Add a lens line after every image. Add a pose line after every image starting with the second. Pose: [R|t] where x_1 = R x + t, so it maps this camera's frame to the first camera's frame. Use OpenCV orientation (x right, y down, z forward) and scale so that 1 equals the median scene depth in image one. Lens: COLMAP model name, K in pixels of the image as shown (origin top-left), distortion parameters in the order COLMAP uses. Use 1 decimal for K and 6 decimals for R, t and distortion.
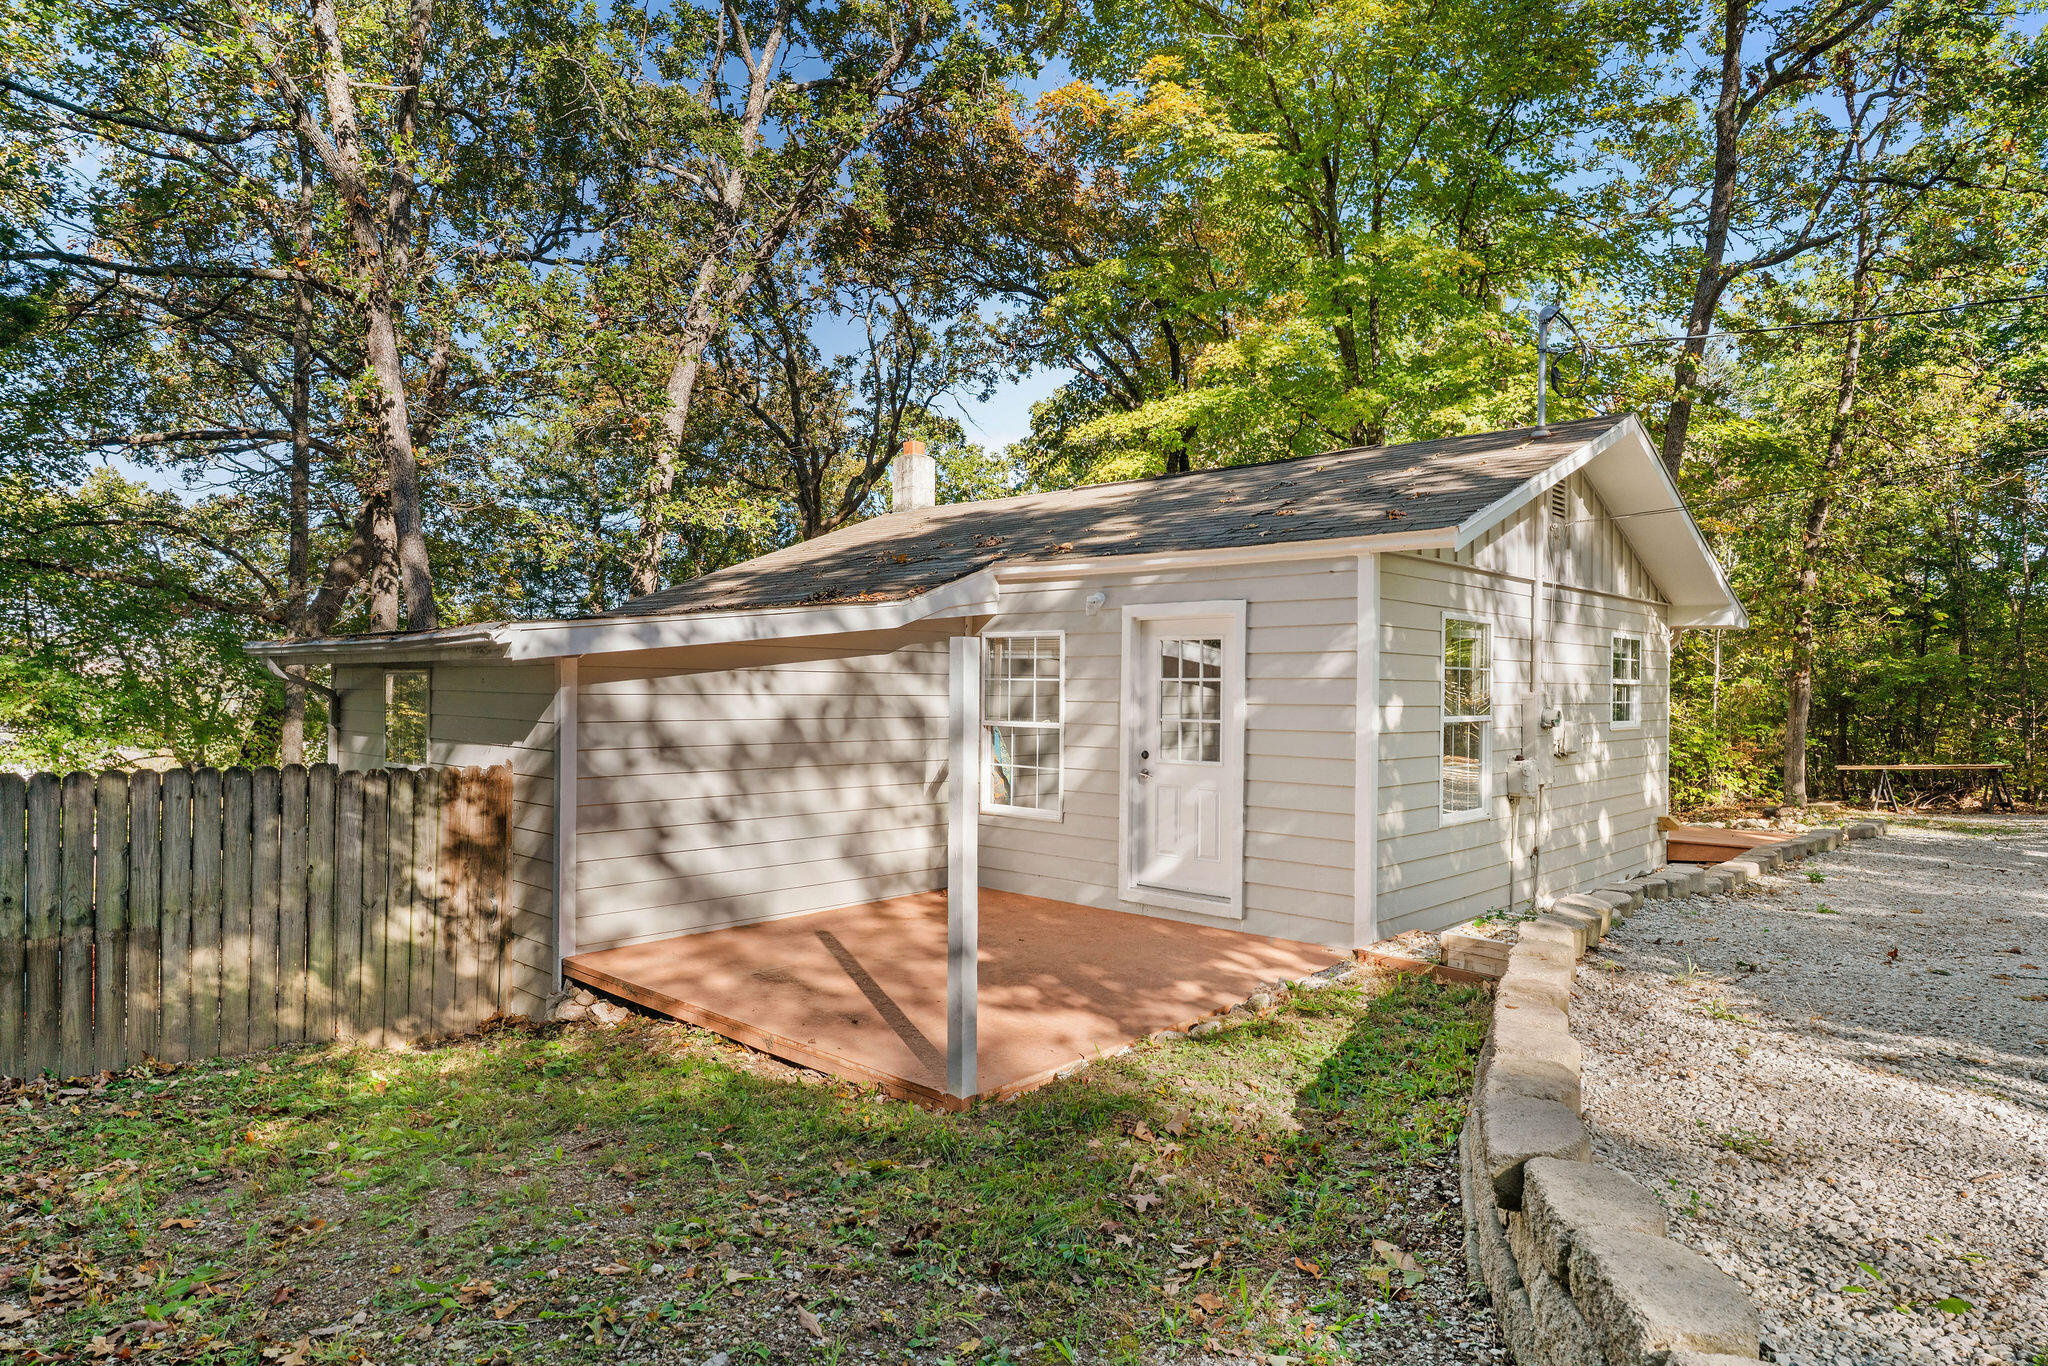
lens RADIAL K [[1189.2, 0, 1017.9], [0, 1189.2, 696.5], [0, 0, 1]] dist [-0.003028, 0.003969]
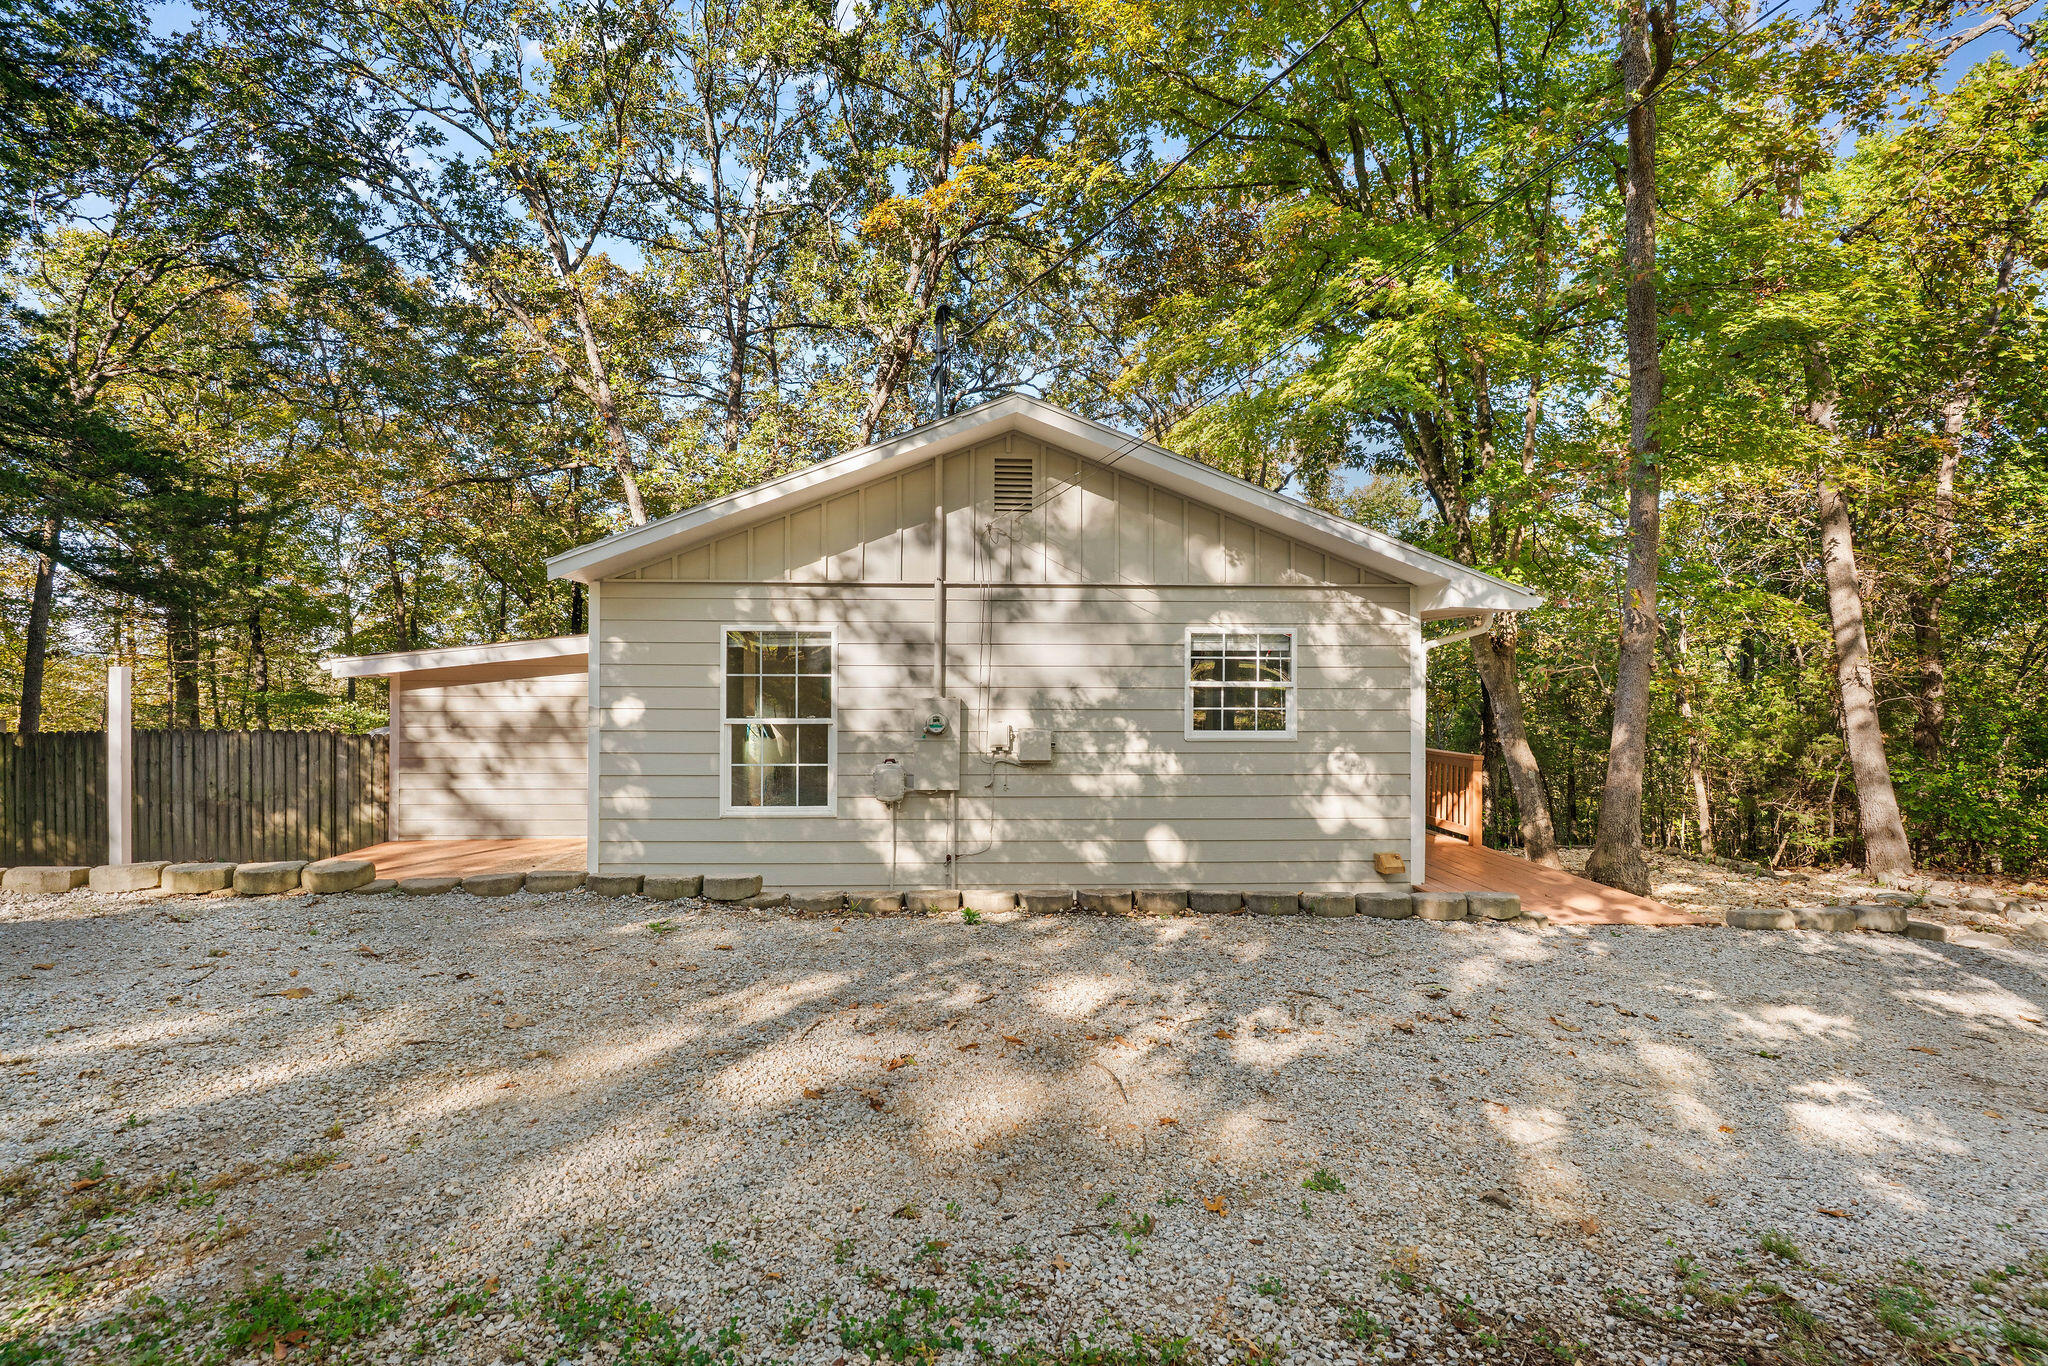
lens RADIAL K [[977.6, 0, 1019.9], [0, 977.6, 639.9], [0, 0, 1]] dist [0.018788, -0.000251]
pose [[0.711842, -0.037190, -0.701355, 1.278821], [0.000691, 0.998634, -0.052251, -0.007504], [0.702340, 0.036710, 0.710895, 0.539734]]
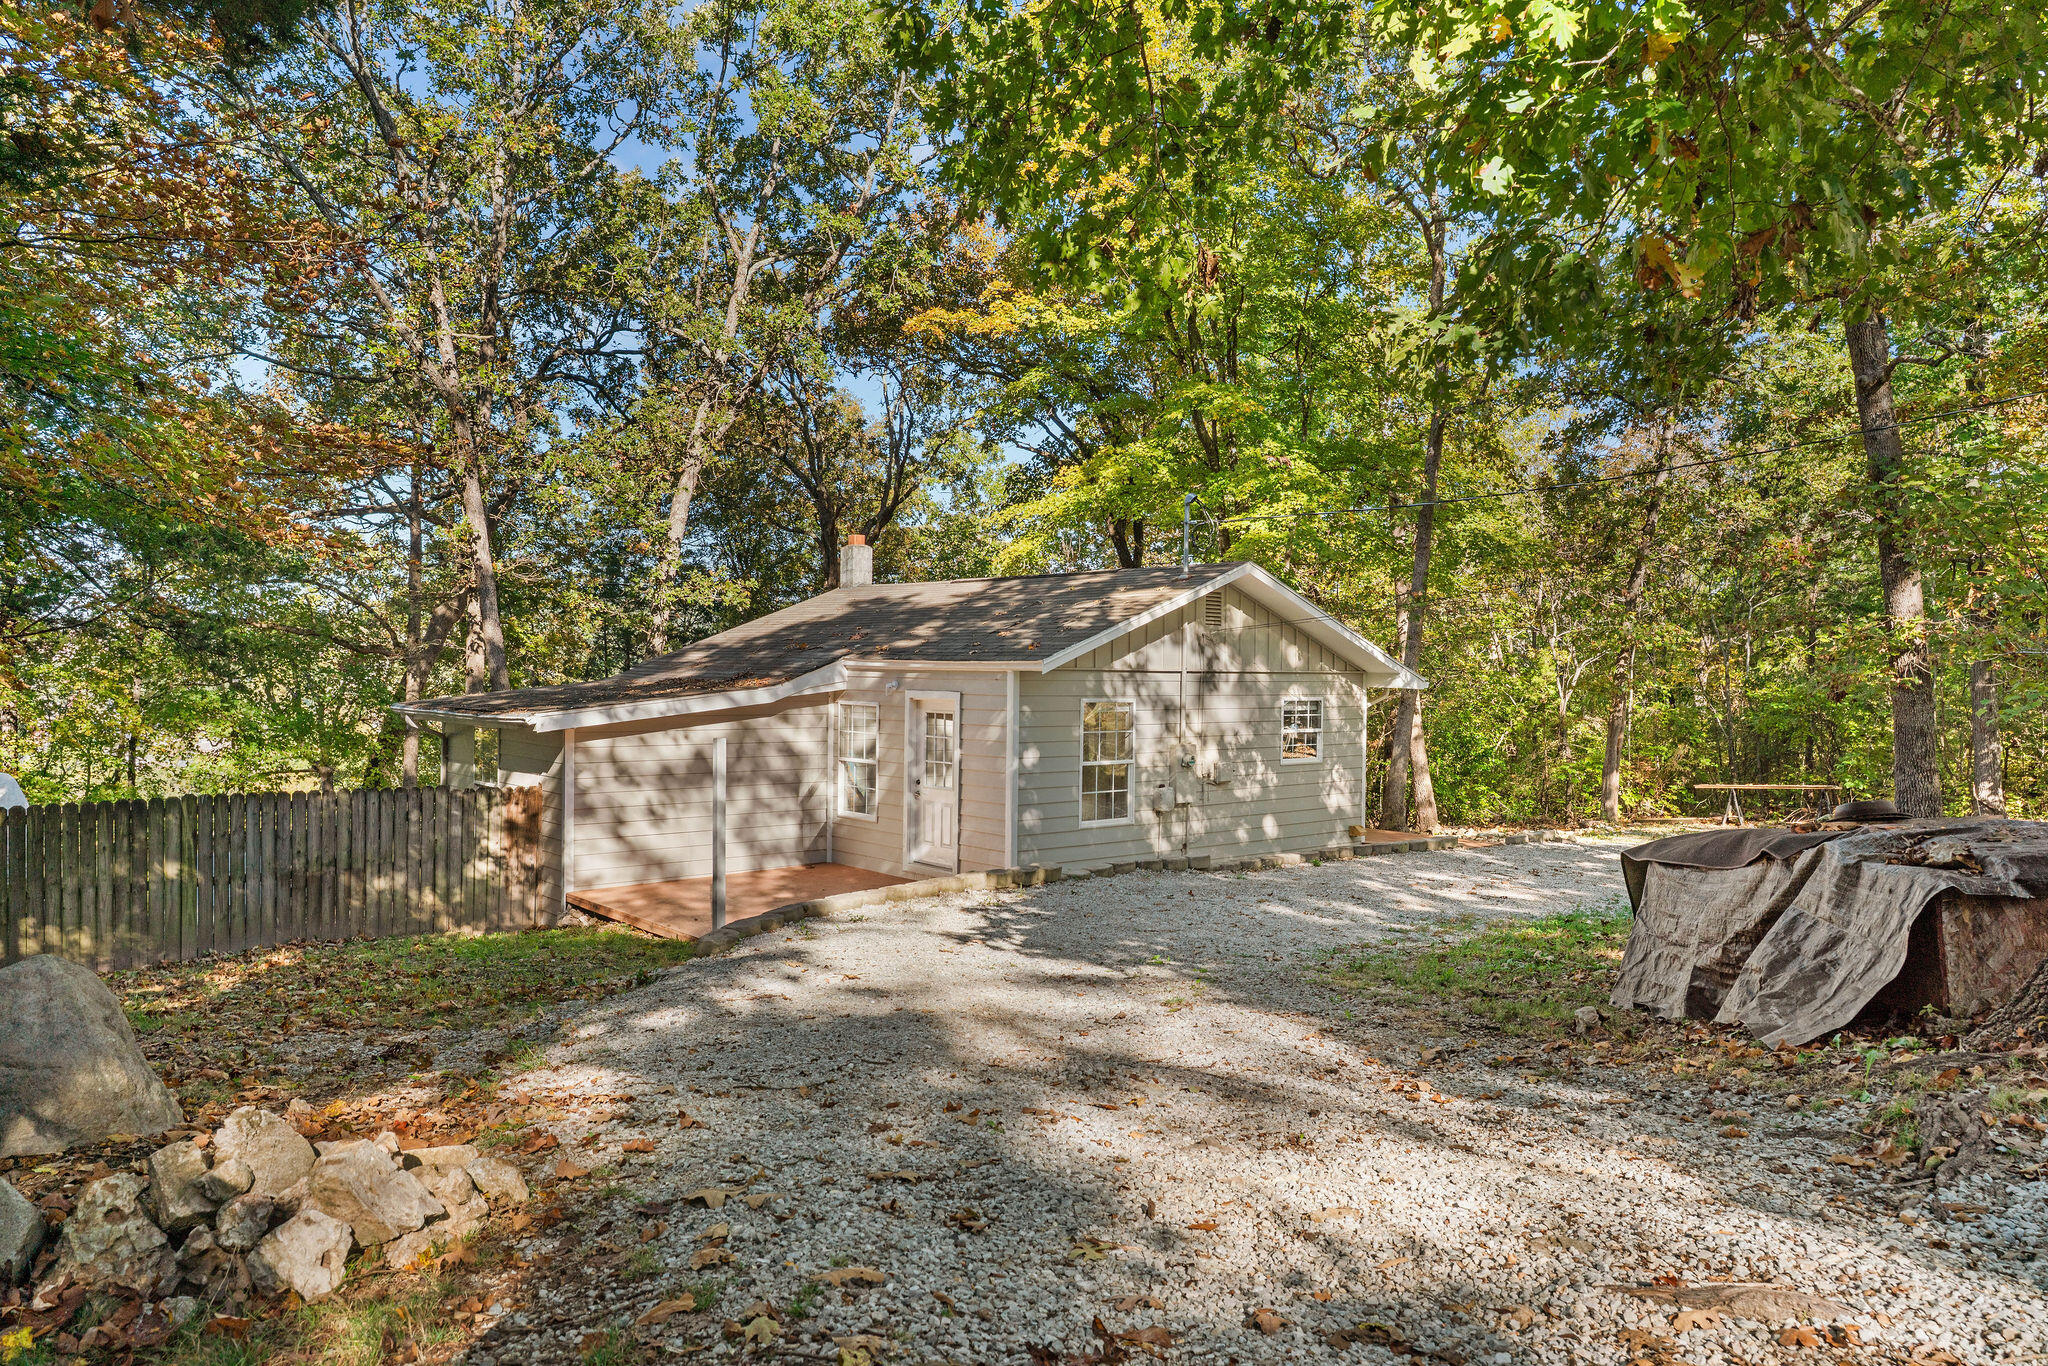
lens RADIAL K [[1351.2, 0, 1029.8], [0, 1351.2, 670.0], [0, 0, 1]] dist [0.044105, -0.000135]
pose [[0.994575, 0.000036, -0.104019, 0.516990], [-0.000743, 0.999977, -0.006755, -0.100508], [0.104017, 0.006796, 0.994552, -0.957510]]
